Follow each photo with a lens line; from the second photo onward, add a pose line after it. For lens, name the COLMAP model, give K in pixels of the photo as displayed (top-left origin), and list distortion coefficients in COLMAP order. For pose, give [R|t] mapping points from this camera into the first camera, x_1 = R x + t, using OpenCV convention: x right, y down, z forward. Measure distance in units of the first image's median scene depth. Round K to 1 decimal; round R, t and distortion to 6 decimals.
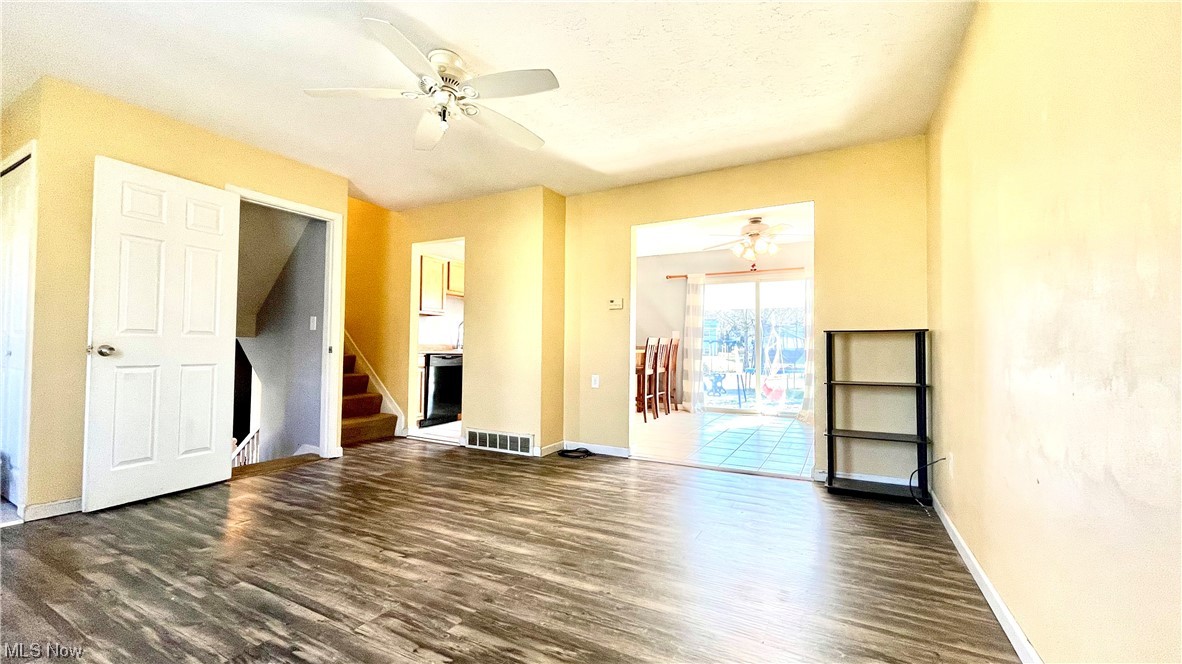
lens RADIAL K [[475.5, 0, 586.4], [0, 475.5, 333.1], [0, 0, 1]] dist [-0.001047, -0.000191]
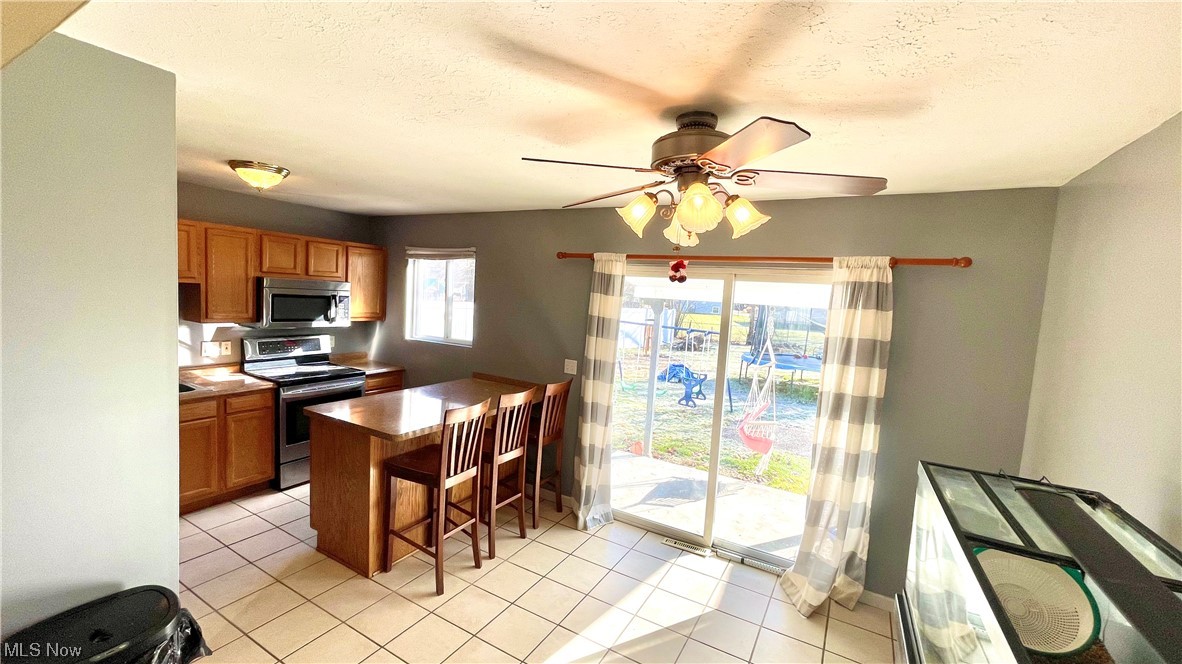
lens RADIAL K [[475.5, 0, 586.4], [0, 475.5, 333.1], [0, 0, 1]] dist [-0.001047, -0.000191]
pose [[0.997843, 0.061039, -0.024168, 0.231794], [-0.058035, 0.992245, 0.109920, -0.098682], [0.030690, -0.108280, 0.993647, 0.515405]]
